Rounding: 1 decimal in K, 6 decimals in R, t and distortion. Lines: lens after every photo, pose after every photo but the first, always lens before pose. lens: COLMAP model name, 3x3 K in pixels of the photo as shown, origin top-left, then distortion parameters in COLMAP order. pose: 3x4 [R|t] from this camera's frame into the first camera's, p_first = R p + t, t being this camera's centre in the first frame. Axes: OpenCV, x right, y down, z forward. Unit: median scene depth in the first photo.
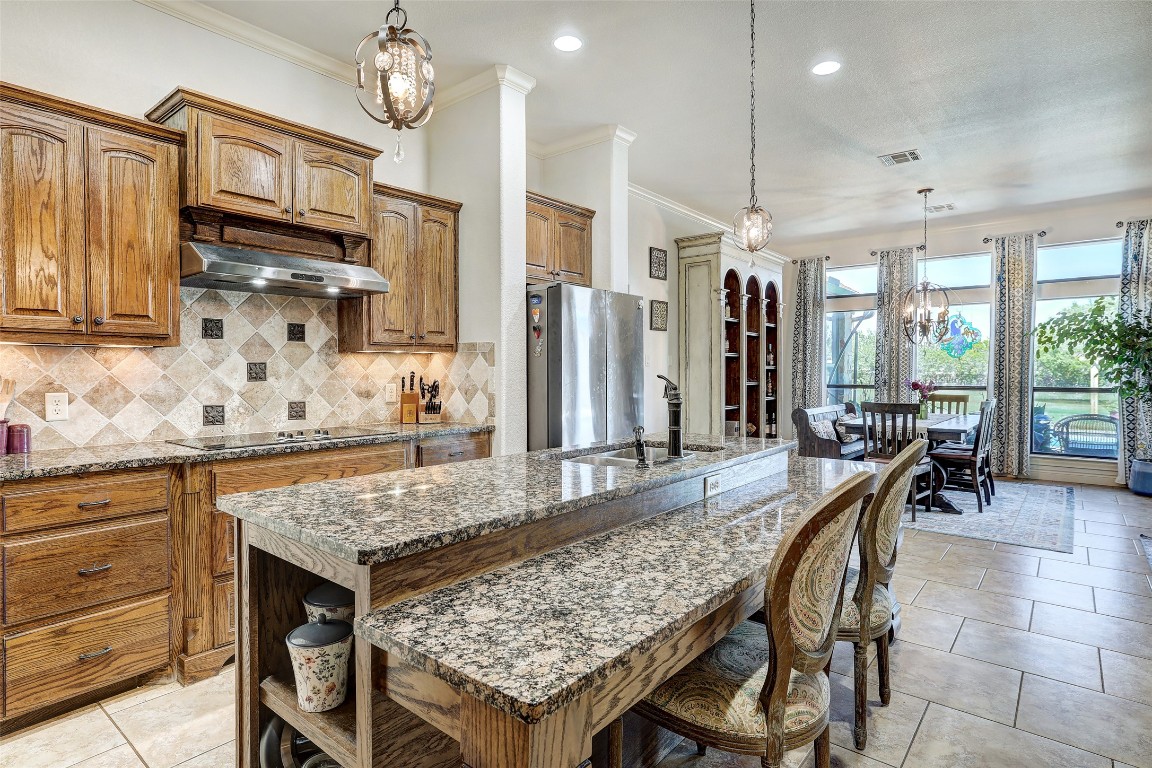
lens RADIAL K [[602.1, 0, 576.9], [0, 602.1, 371.9], [0, 0, 1]] dist [-0.003467, 0.001328]
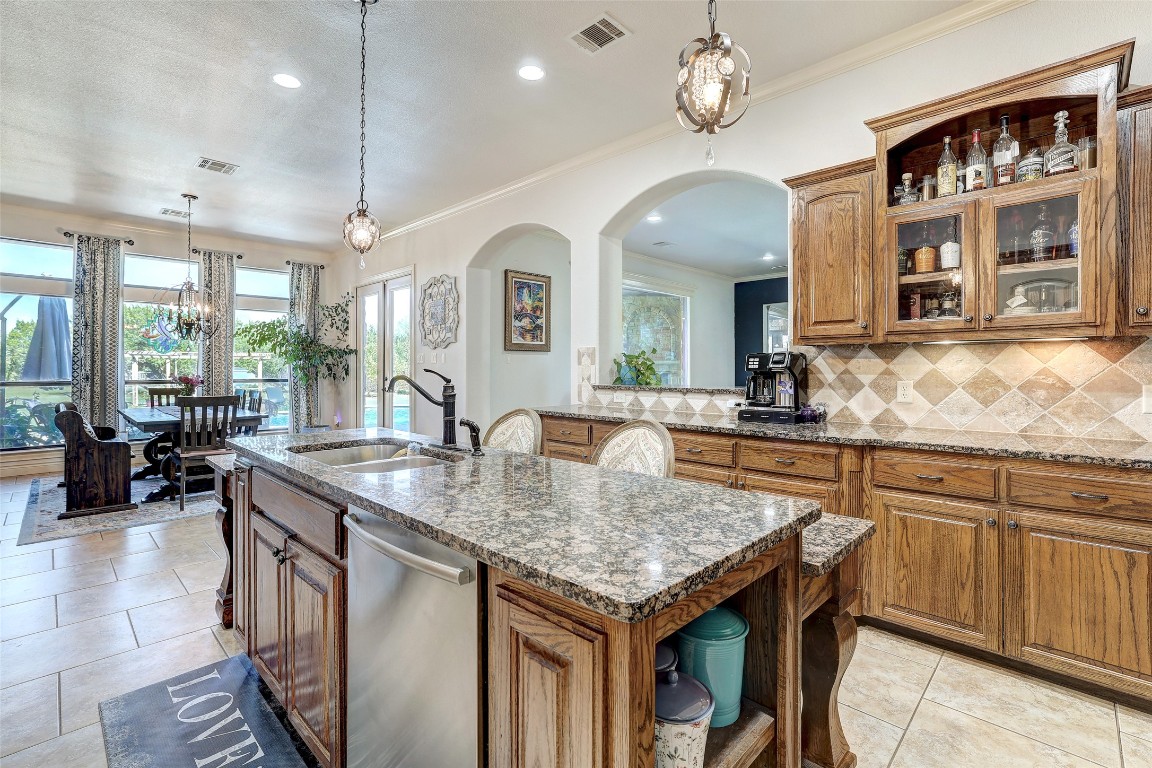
lens RADIAL K [[516.0, 0, 568.3], [0, 516.0, 368.2], [0, 0, 1]] dist [-0.017819, 0.002775]
pose [[0.090866, -0.001518, 0.995862, -0.213417], [-0.001201, 0.999998, 0.001634, 0.000273], [-0.995862, -0.001345, 0.090864, 0.205982]]
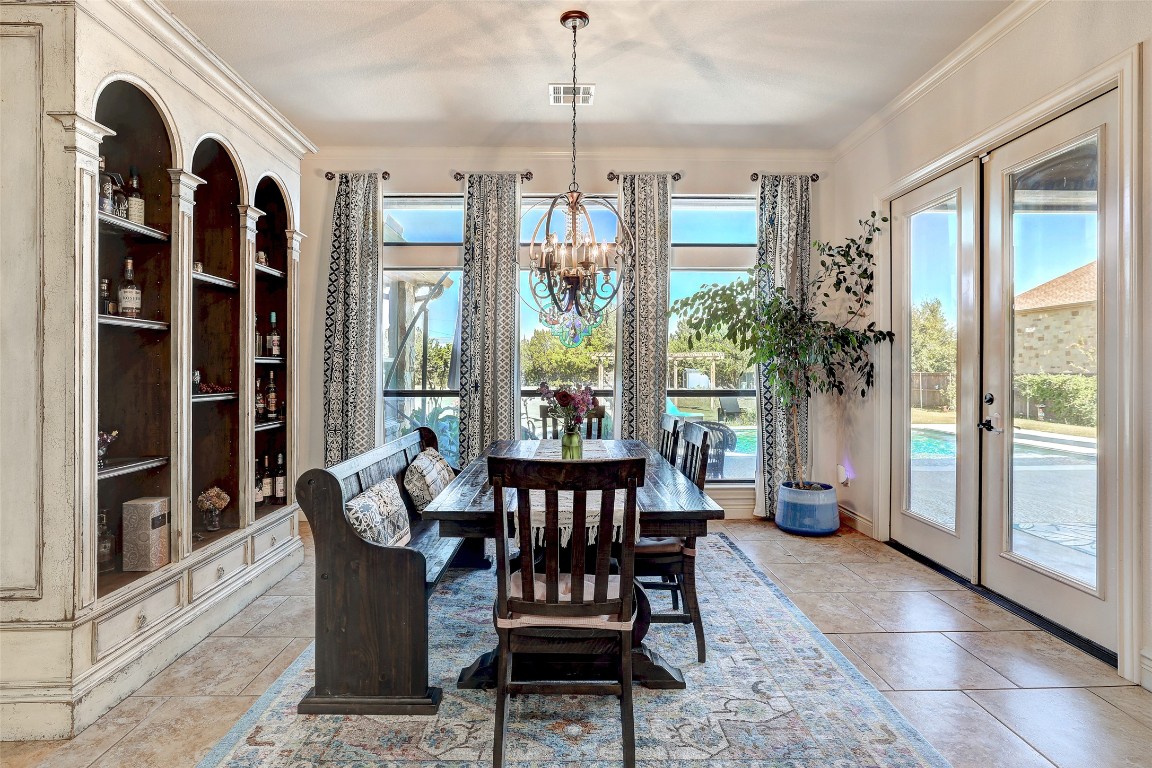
lens RADIAL K [[601.5, 0, 574.9], [0, 601.5, 363.7], [0, 0, 1]] dist [-0.004406, -0.001322]
pose [[0.759488, 0.005293, 0.650500, 0.203348], [0.000994, 0.999956, -0.009297, -0.000039], [-0.650521, 0.007708, 0.759449, 0.502741]]
